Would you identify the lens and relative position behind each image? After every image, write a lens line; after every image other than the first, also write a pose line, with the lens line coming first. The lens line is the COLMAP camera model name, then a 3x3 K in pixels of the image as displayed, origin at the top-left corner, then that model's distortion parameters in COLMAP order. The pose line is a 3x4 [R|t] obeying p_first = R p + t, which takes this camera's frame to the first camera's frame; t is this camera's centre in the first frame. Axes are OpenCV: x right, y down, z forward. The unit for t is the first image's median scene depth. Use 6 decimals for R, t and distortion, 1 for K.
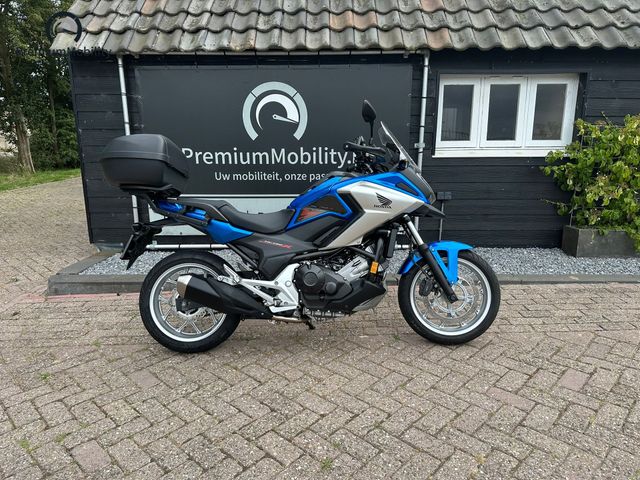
lens RADIAL K [[446.2, 0, 322.6], [0, 446.2, 246.4], [0, 0, 1]] dist [0.037284, -0.051703]
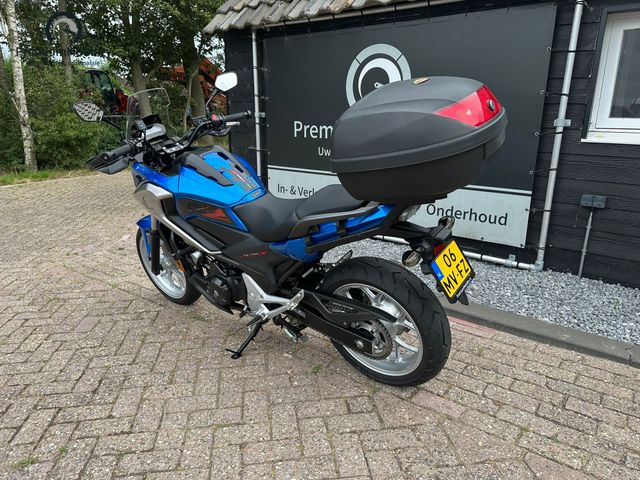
lens RADIAL K [[446.2, 0, 317.7], [0, 446.2, 245.3], [0, 0, 1]] dist [0.037284, -0.051703]
pose [[0.789980, 0.182801, -0.585248, 0.379952], [-0.158712, 0.982955, 0.092791, -0.050753], [0.592235, 0.019584, 0.805527, 0.252034]]
